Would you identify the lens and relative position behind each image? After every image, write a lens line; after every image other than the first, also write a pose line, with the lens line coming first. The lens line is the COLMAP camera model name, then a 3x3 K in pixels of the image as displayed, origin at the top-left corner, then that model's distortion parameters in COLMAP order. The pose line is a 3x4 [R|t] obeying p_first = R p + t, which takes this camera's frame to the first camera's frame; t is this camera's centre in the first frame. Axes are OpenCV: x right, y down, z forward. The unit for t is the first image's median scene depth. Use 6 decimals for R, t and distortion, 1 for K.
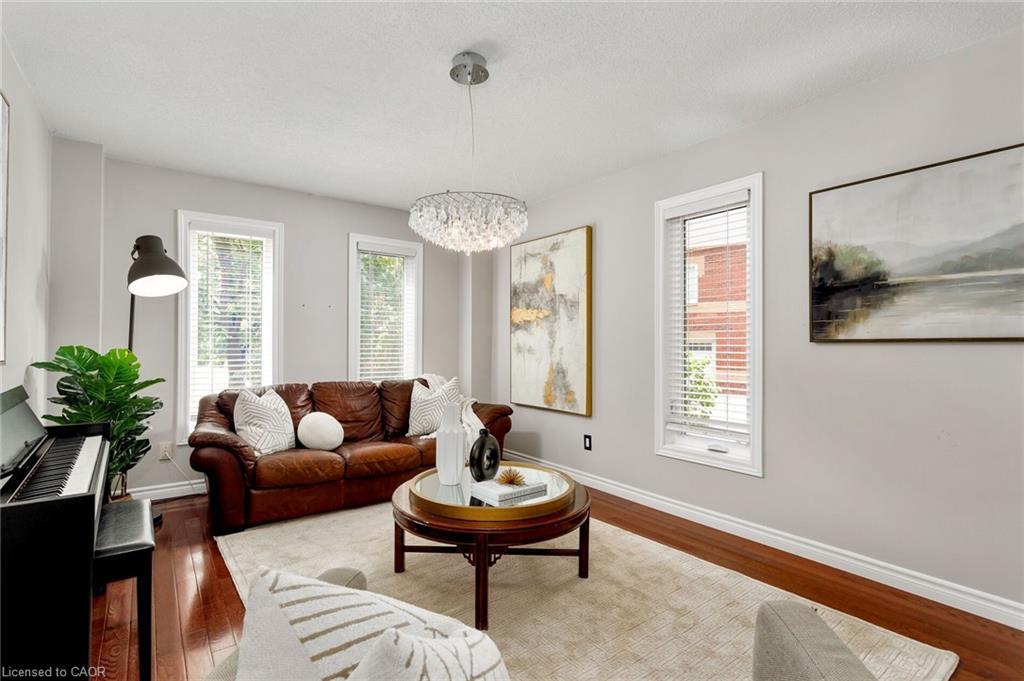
lens RADIAL K [[490.7, 0, 501.7], [0, 490.7, 337.4], [0, 0, 1]] dist [-0.018561, 0.002339]
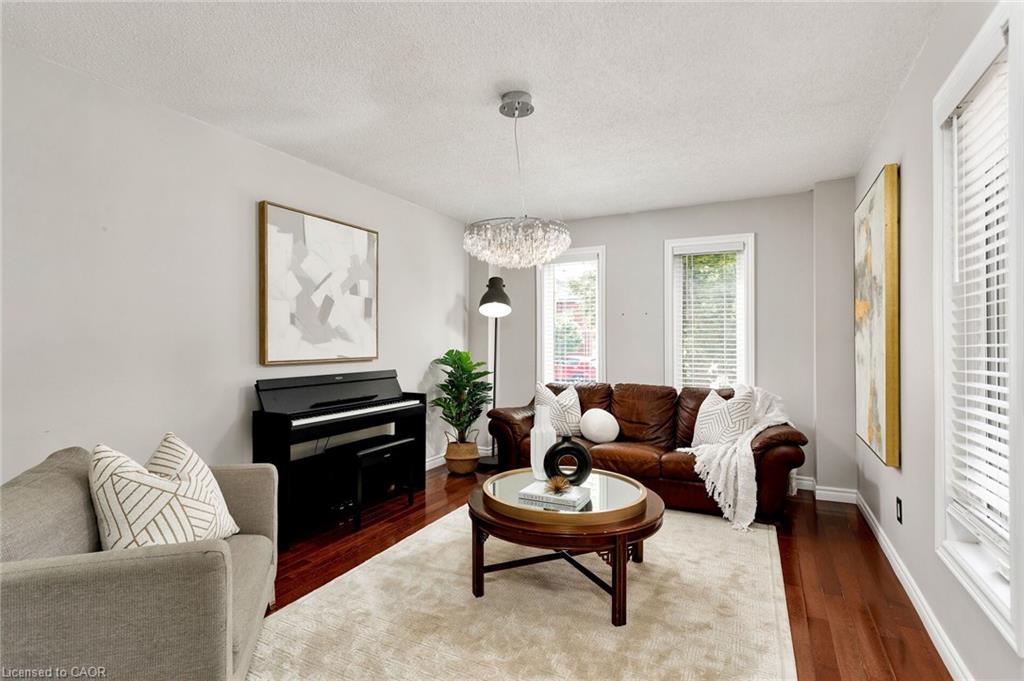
lens RADIAL K [[490.7, 0, 500.8], [0, 490.7, 342.1], [0, 0, 1]] dist [-0.018561, 0.002339]
pose [[0.425197, -0.003185, -0.905095, 0.555576], [0.006839, 0.999977, -0.000306, -0.003927], [0.905075, -0.006060, 0.425208, 0.298154]]
